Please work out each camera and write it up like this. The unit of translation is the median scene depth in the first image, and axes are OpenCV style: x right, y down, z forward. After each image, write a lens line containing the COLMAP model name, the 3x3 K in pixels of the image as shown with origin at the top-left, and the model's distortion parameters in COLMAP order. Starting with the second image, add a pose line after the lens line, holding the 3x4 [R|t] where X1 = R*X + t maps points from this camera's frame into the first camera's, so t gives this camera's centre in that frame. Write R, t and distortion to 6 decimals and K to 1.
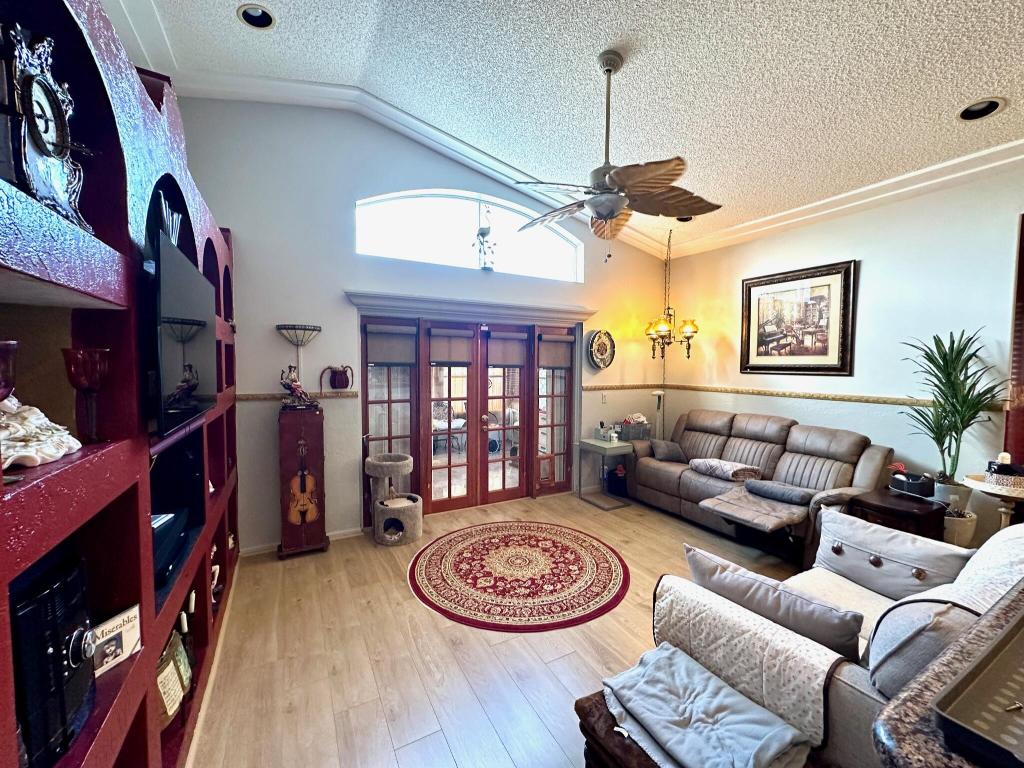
lens RADIAL K [[410.1, 0, 515.2], [0, 410.1, 384.8], [0, 0, 1]] dist [-0.003663, 0.000392]
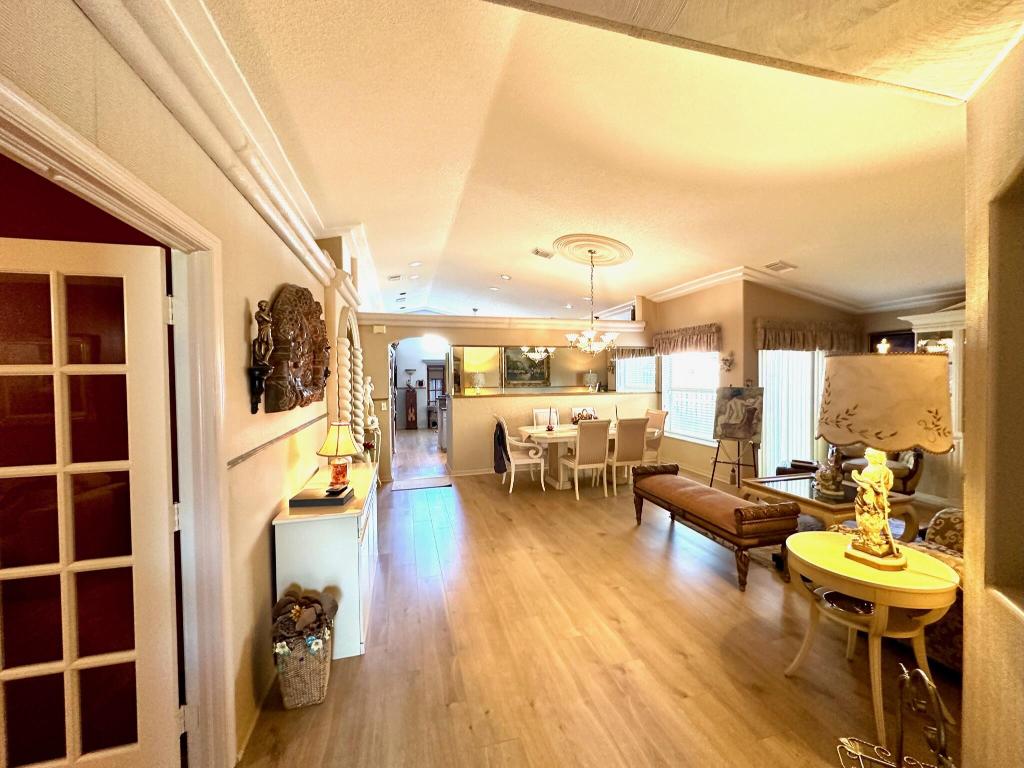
lens RADIAL K [[410.1, 0, 511.3], [0, 410.1, 381.6], [0, 0, 1]] dist [-0.003663, 0.000392]
pose [[0.973824, -0.001061, -0.227301, 1.074142], [-0.006574, 0.999439, -0.032827, 0.077568], [0.227208, 0.033462, 0.973271, -2.151141]]
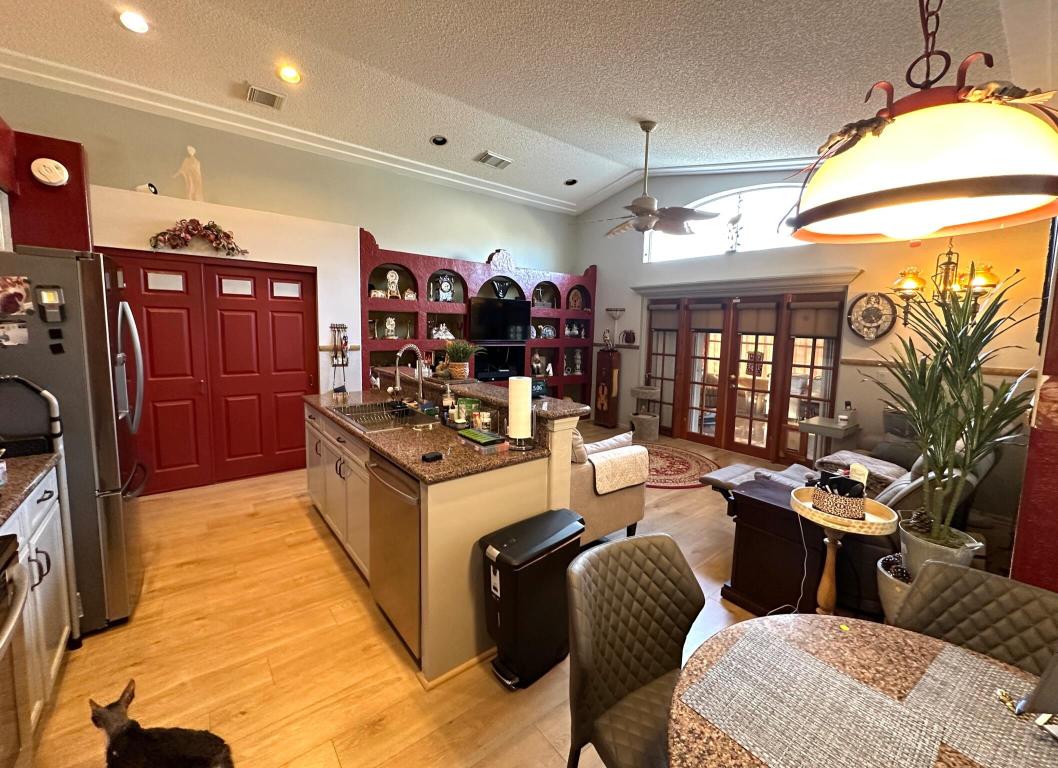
lens RADIAL K [[417.0, 0, 534.3], [0, 417.0, 374.6], [0, 0, 1]] dist [-0.001006, -0.000029]
pose [[0.181633, 0.104107, -0.977840, 1.123856], [-0.083340, 0.992432, 0.090181, 0.013816], [0.979829, 0.065113, 0.188934, 0.243046]]
